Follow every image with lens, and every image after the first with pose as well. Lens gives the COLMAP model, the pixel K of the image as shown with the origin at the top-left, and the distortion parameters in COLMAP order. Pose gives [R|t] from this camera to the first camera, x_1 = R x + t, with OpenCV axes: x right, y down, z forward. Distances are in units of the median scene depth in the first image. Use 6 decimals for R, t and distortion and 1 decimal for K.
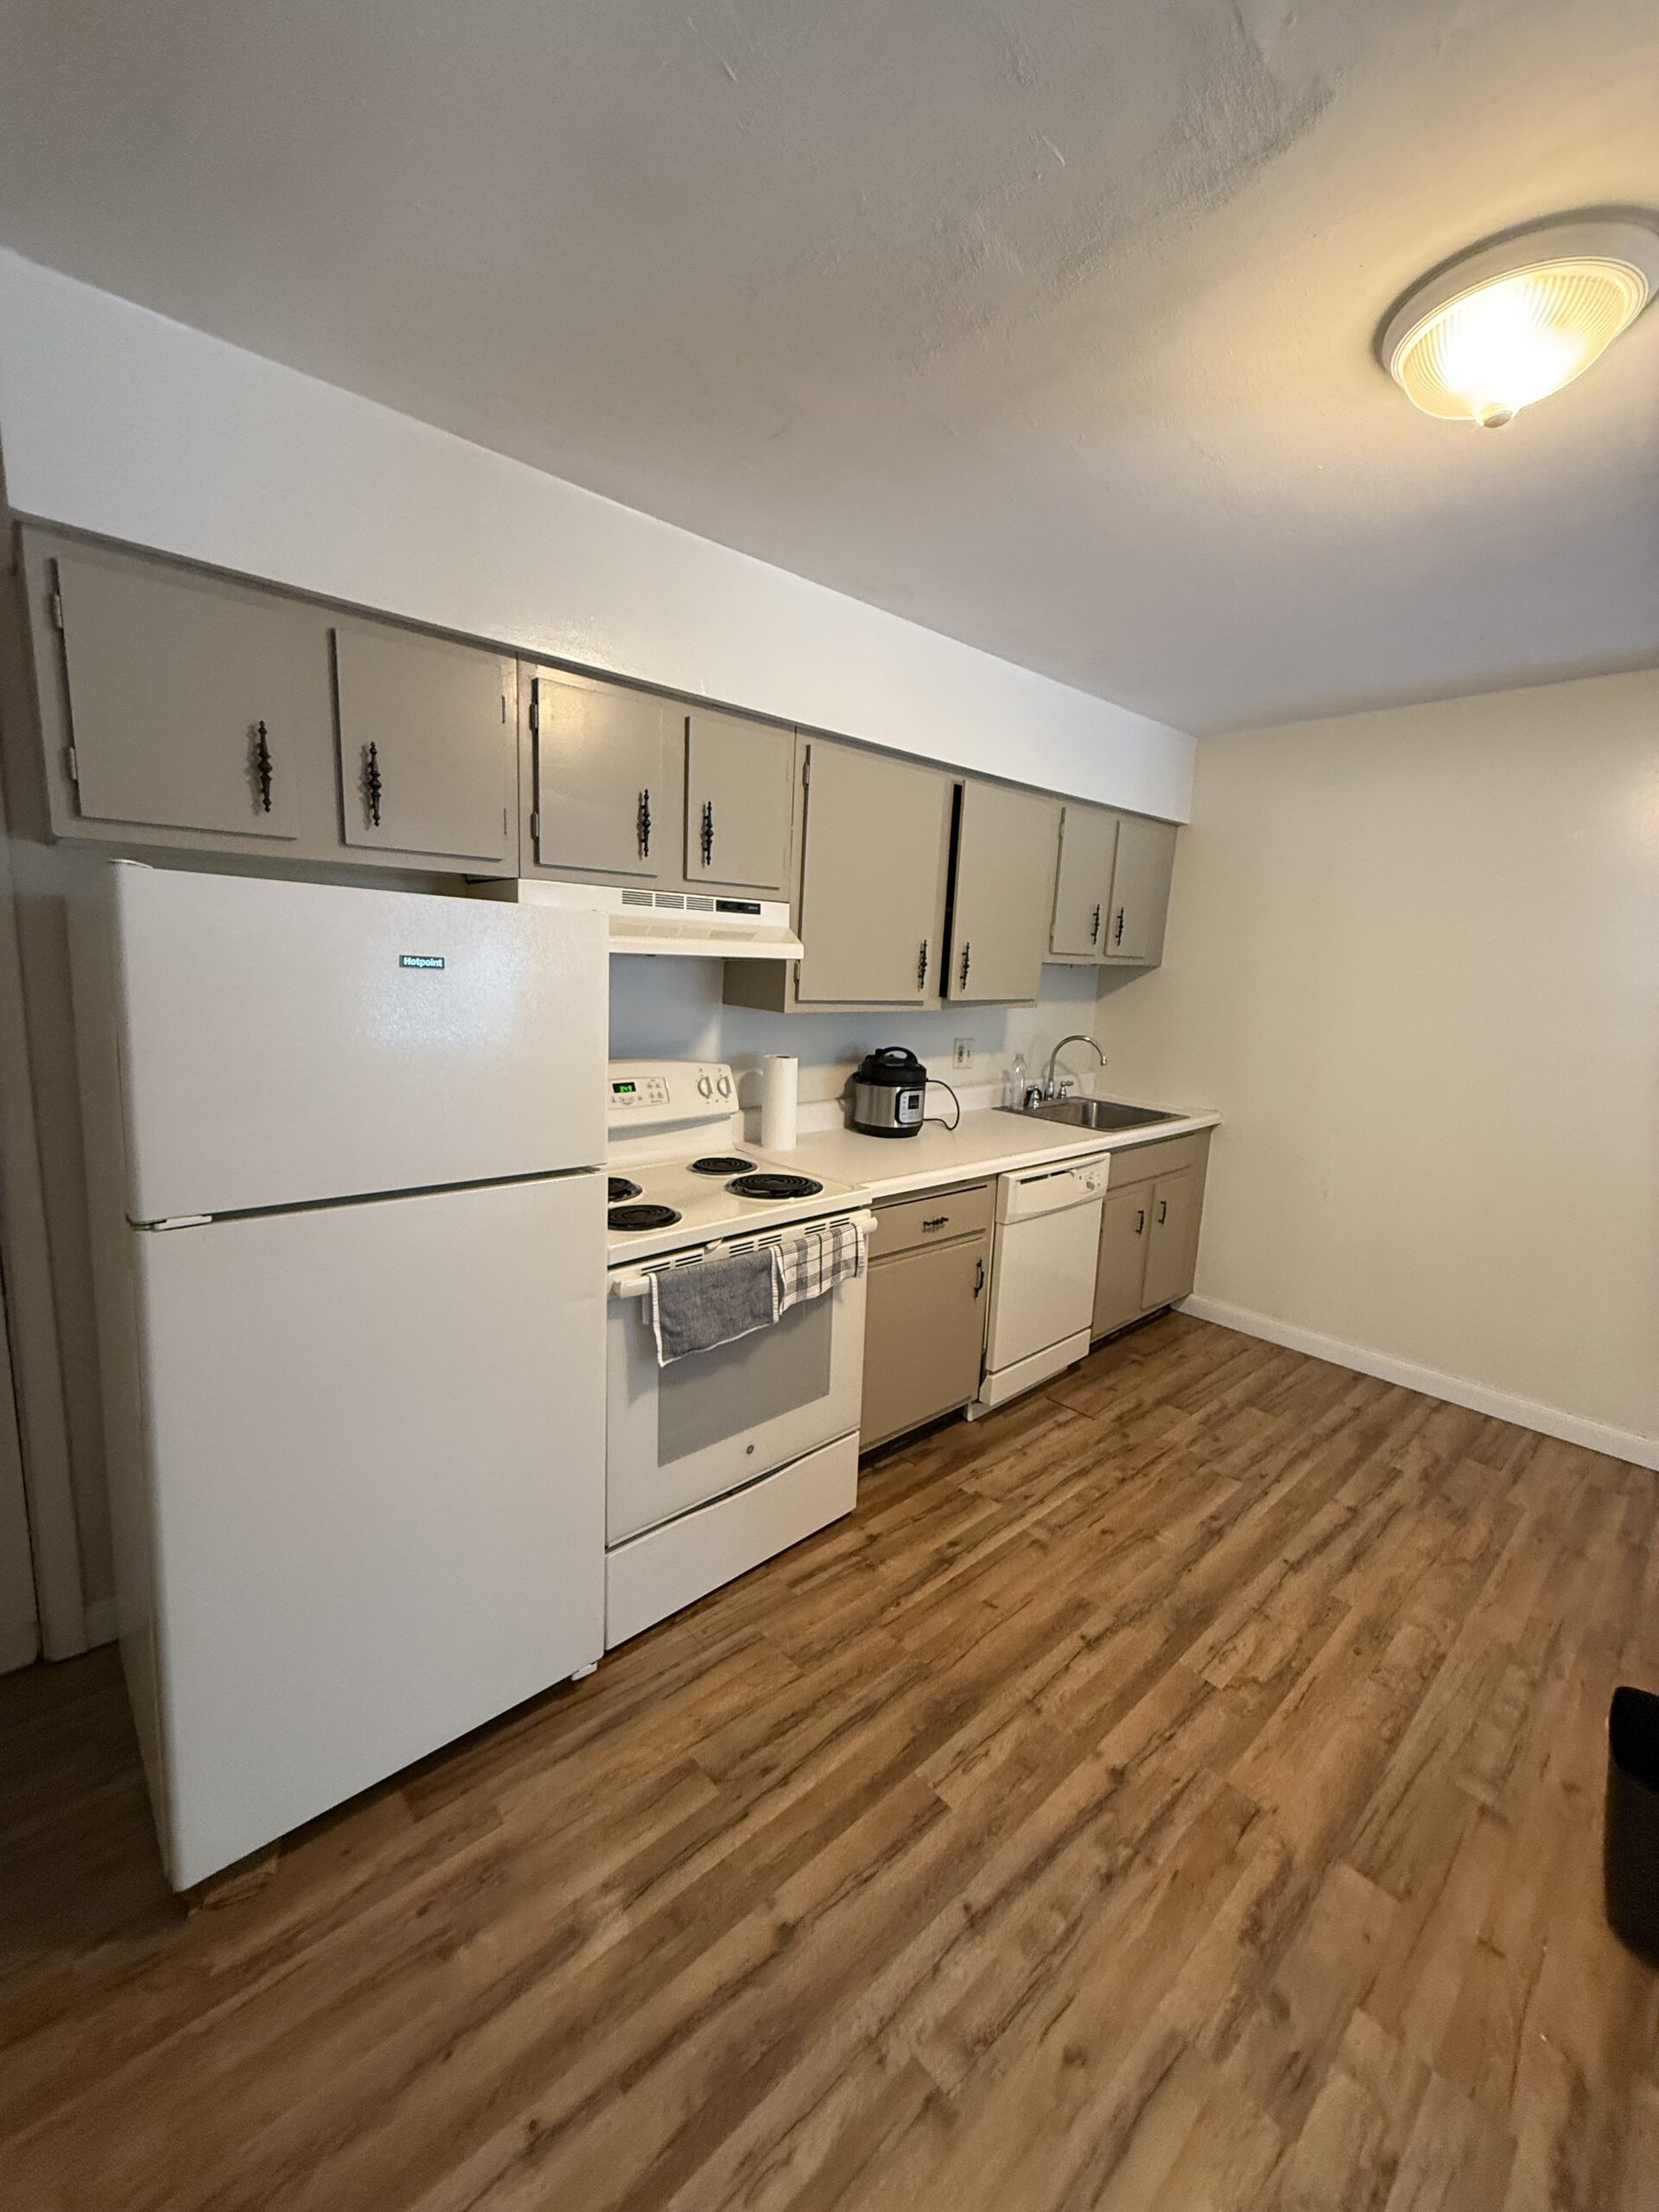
lens RADIAL K [[882.8, 0, 830.6], [0, 882.8, 1094.7], [0, 0, 1]] dist [0.000362, 0.000194]
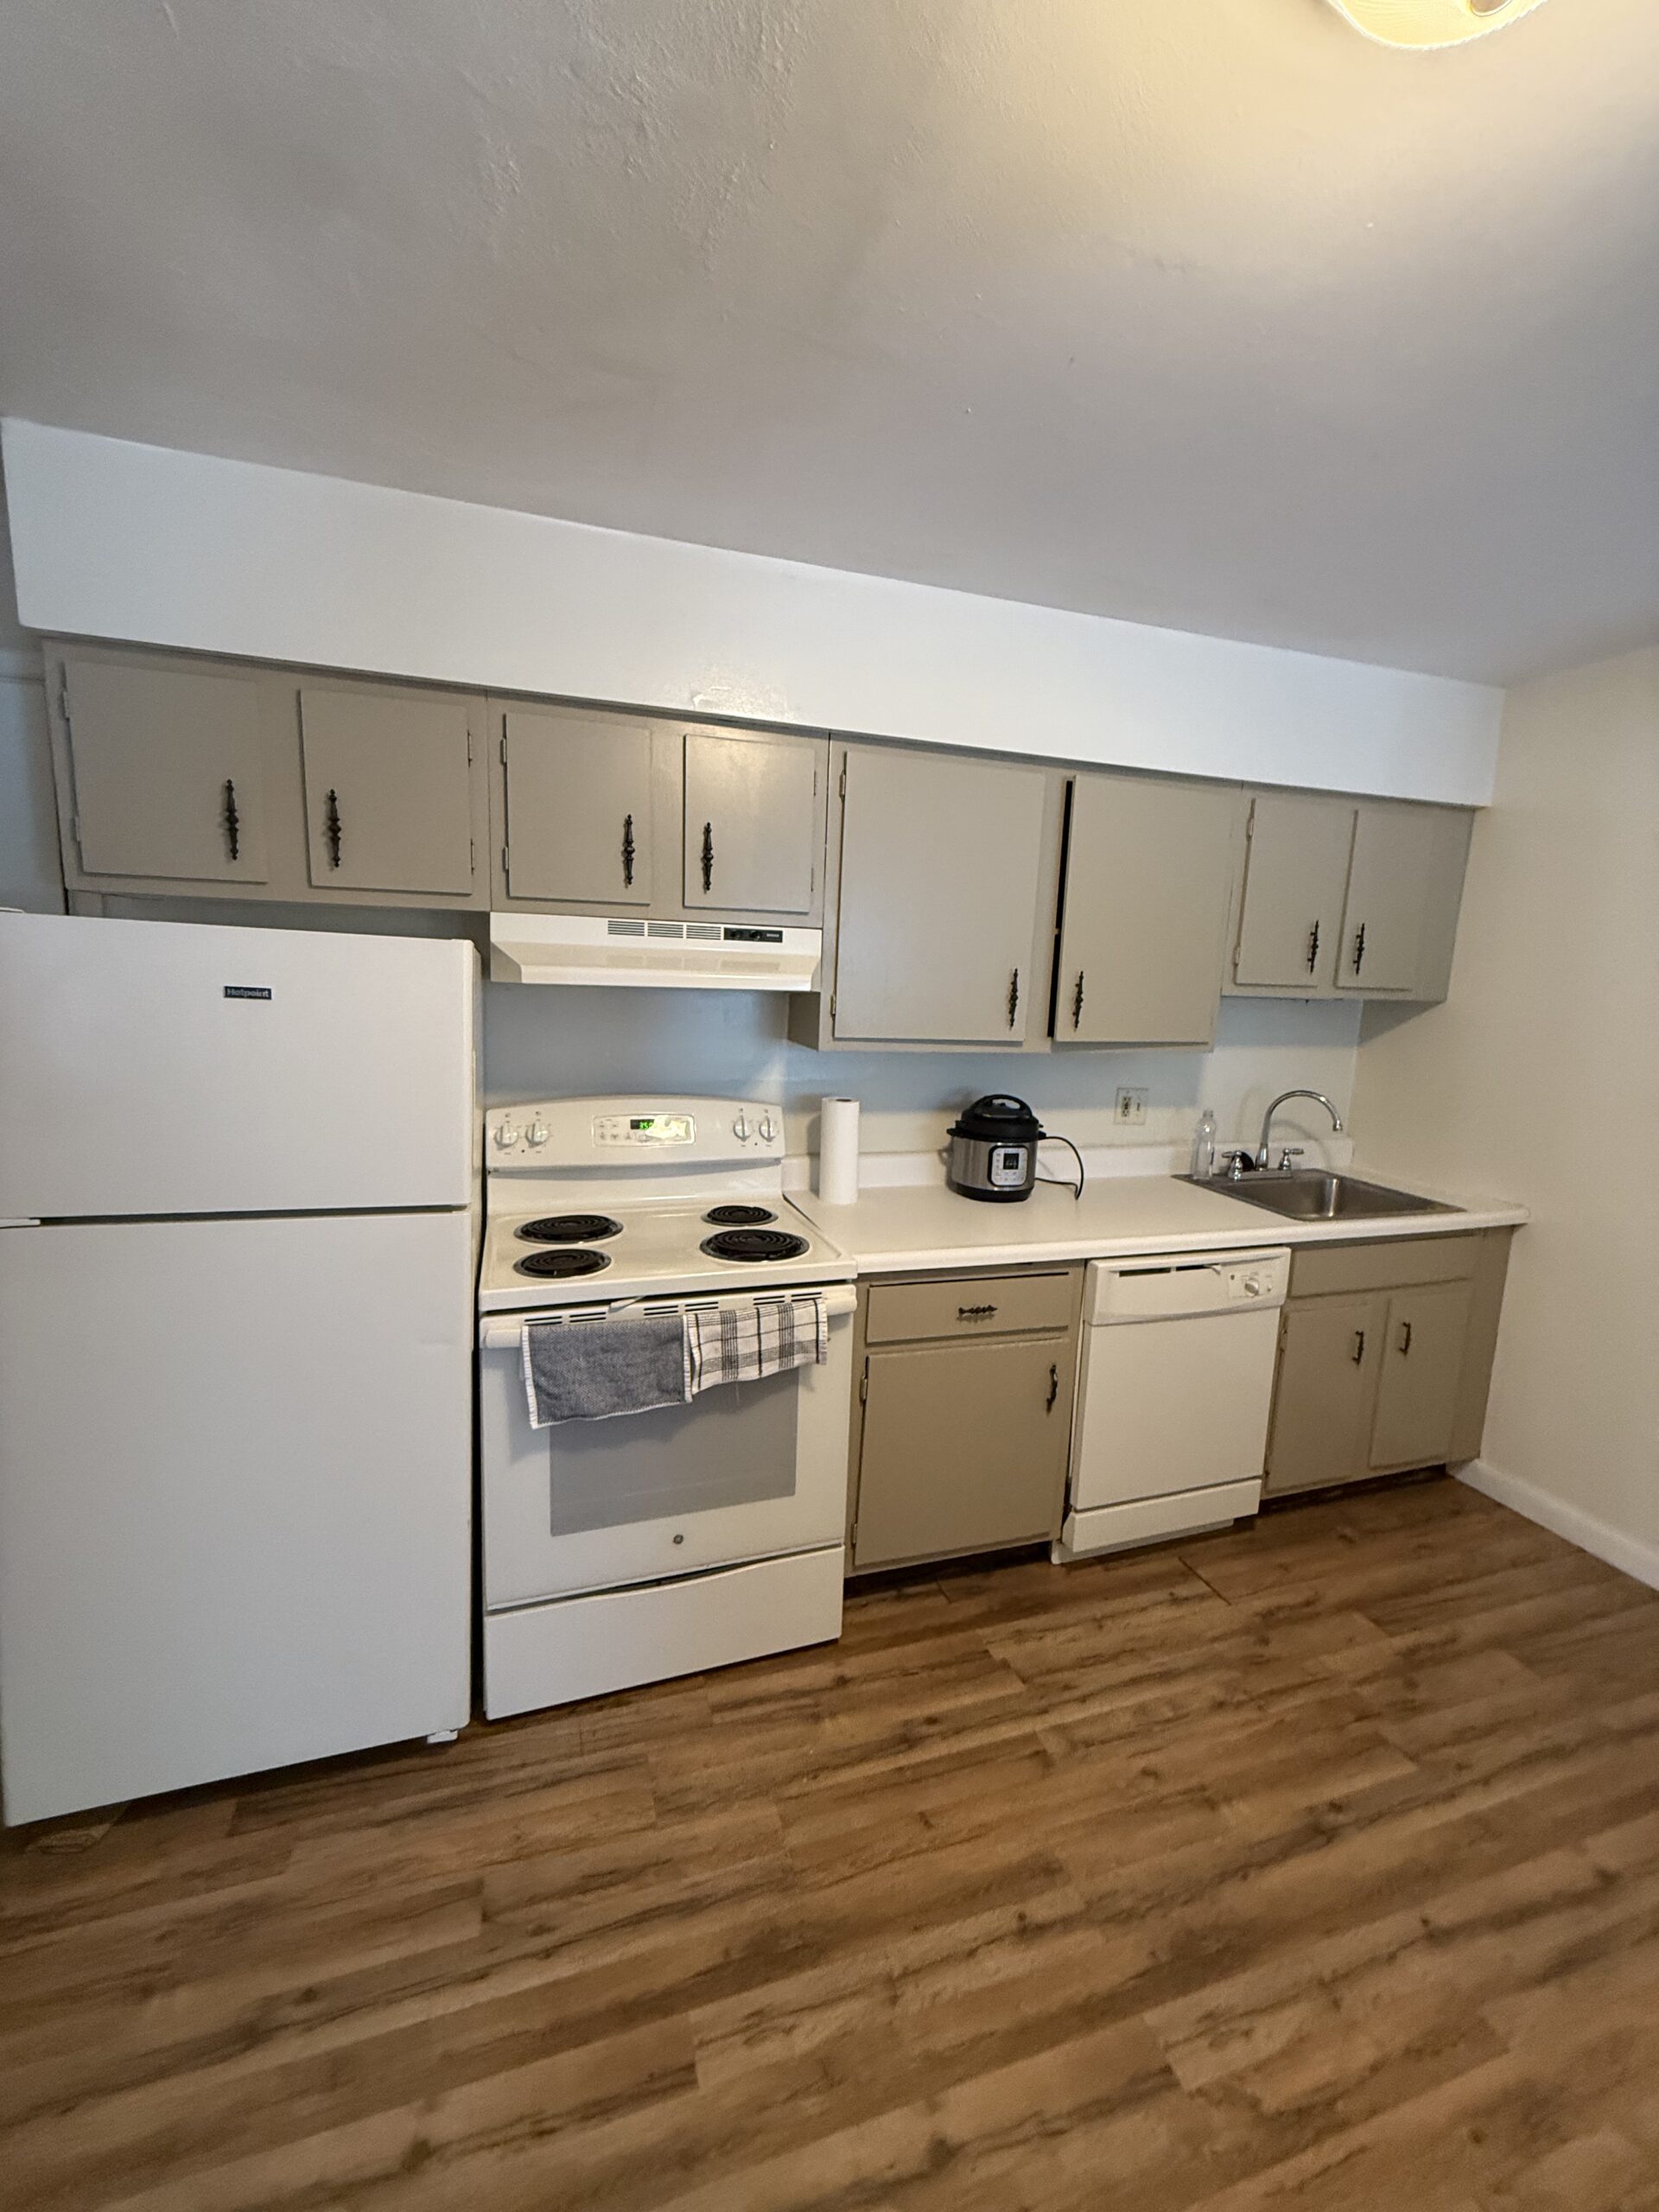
lens RADIAL K [[882.8, 0, 830.6], [0, 882.8, 1094.7], [0, 0, 1]] dist [0.000362, 0.000194]
pose [[0.911978, 0.045114, -0.407751, 0.387231], [-0.061437, 0.997745, -0.027019, -0.030172], [0.405613, 0.049692, 0.912693, 0.226332]]
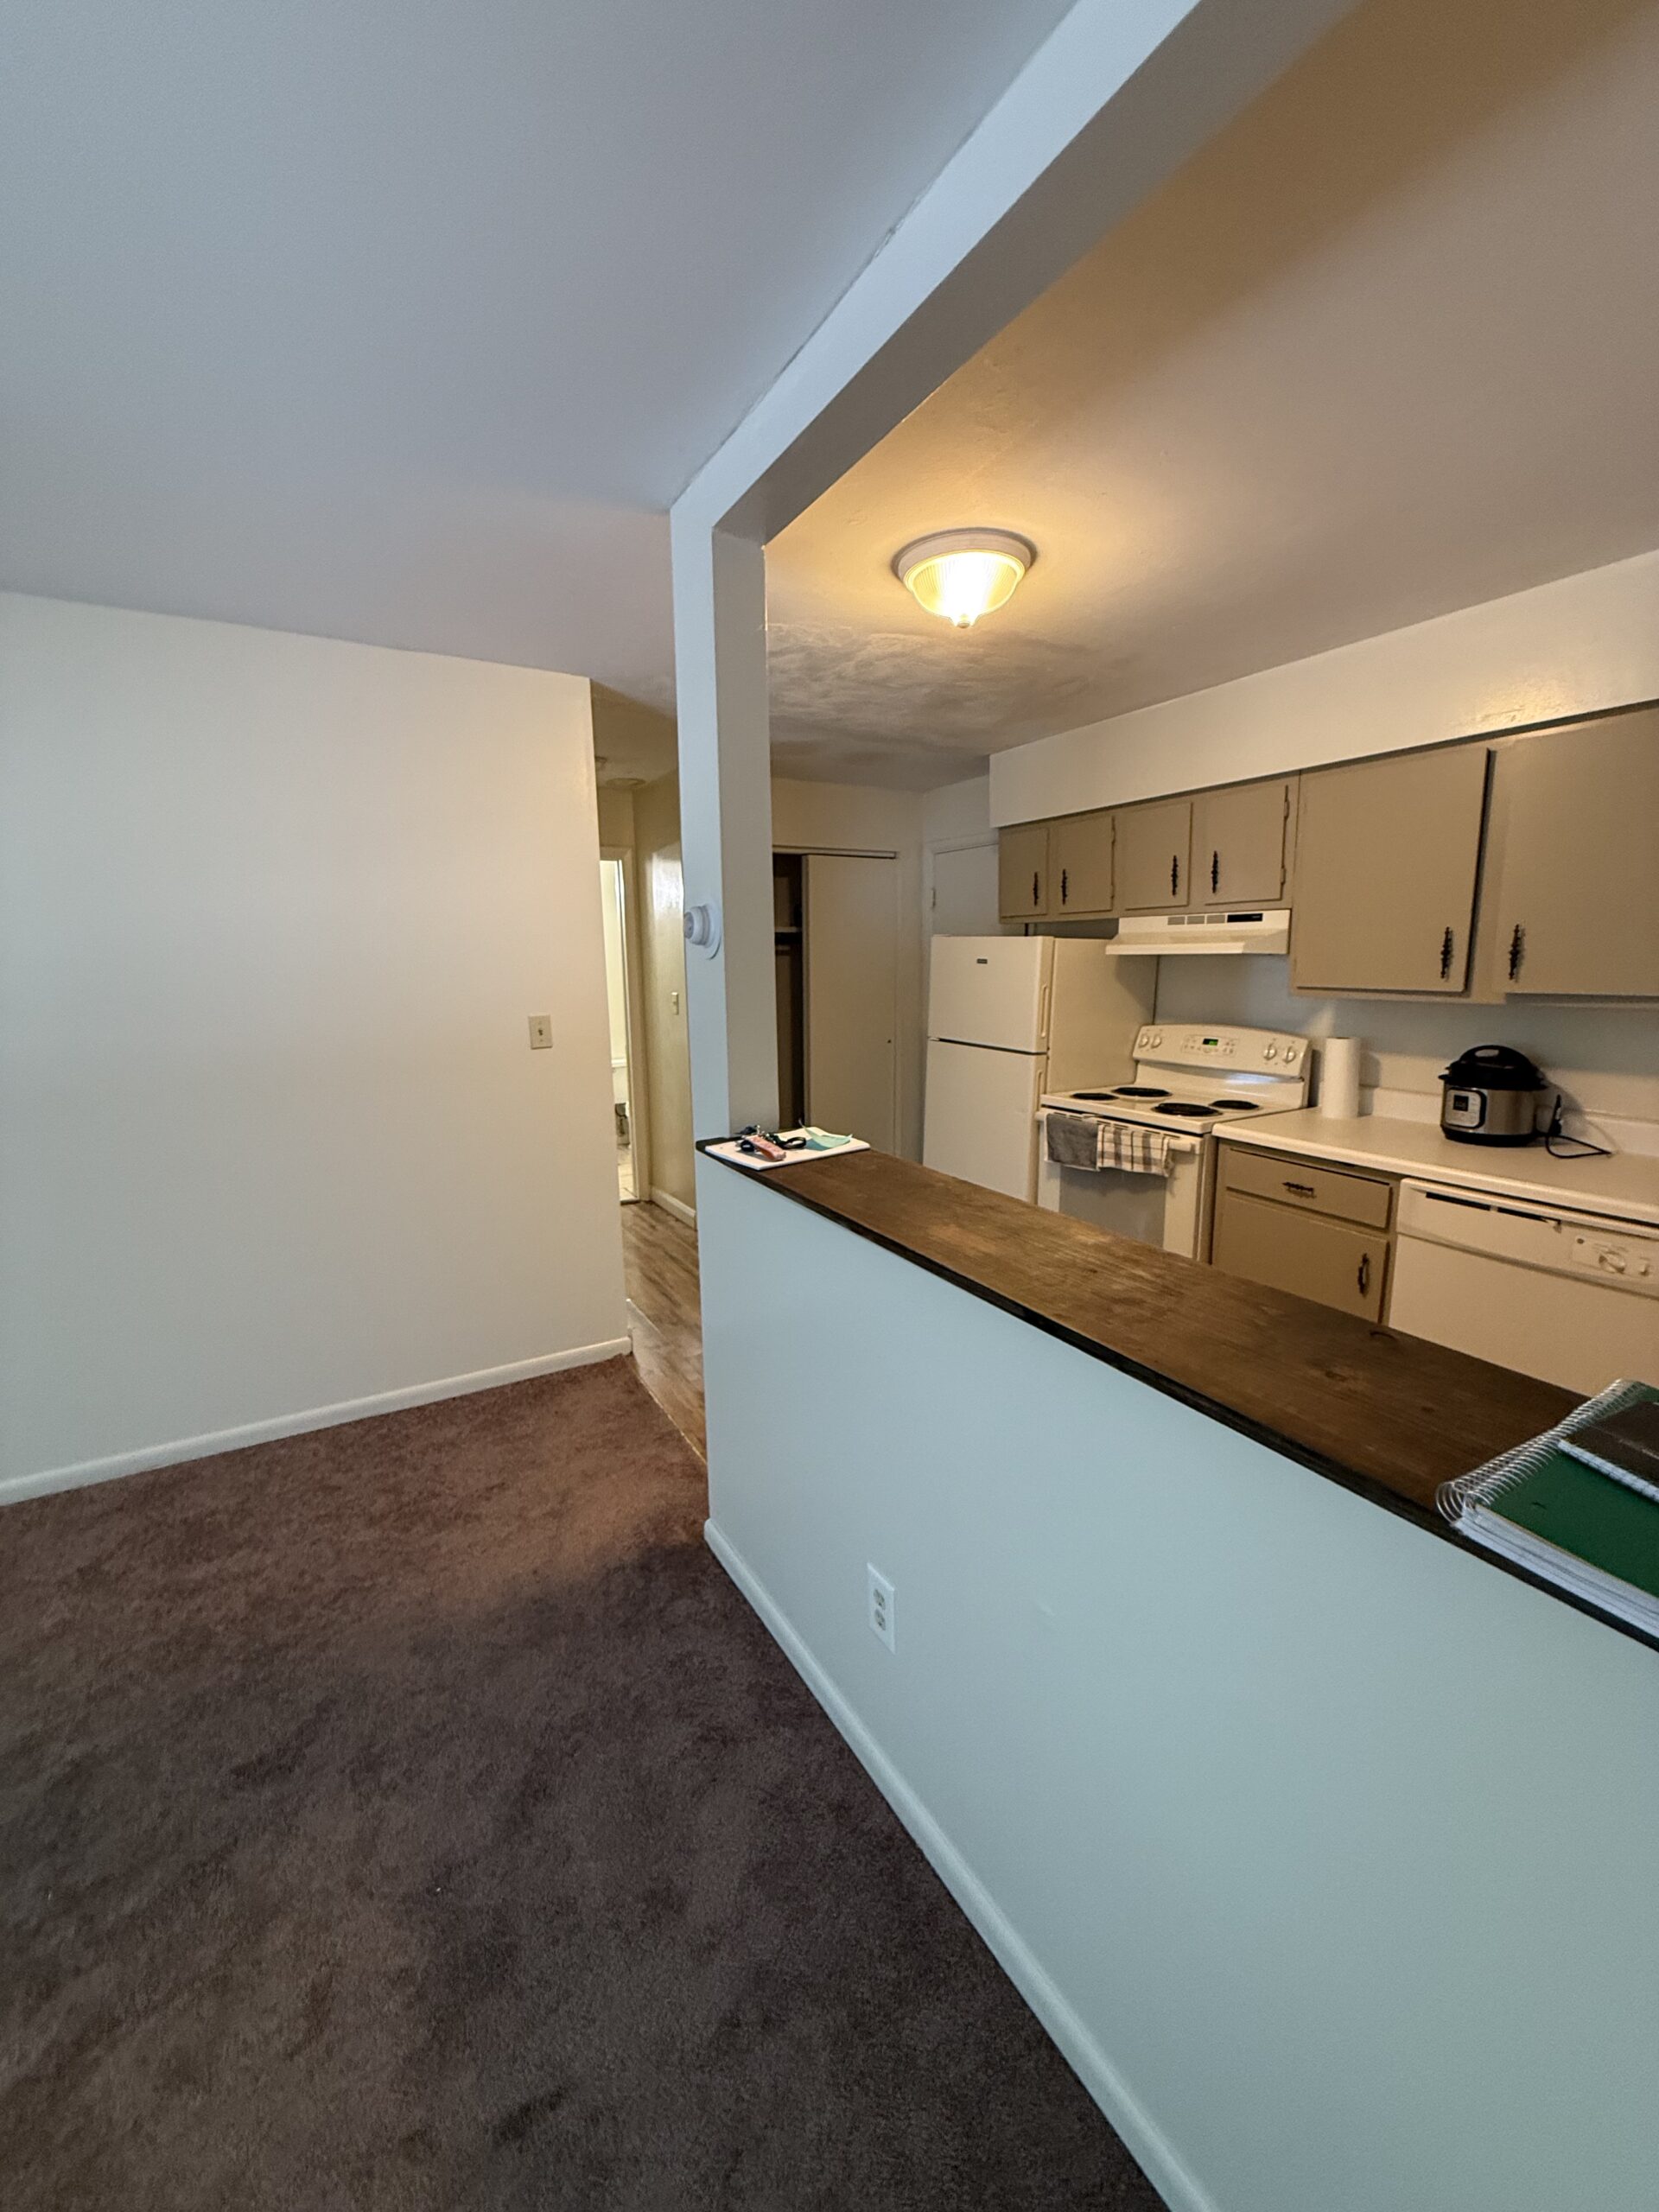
lens RADIAL K [[882.8, 0, 830.6], [0, 882.8, 1094.7], [0, 0, 1]] dist [0.000362, 0.000194]
pose [[-0.210366, 0.117259, -0.970565, 1.568072], [-0.148158, 0.977490, 0.150208, -0.057739], [0.966331, 0.175395, -0.188258, 0.752758]]
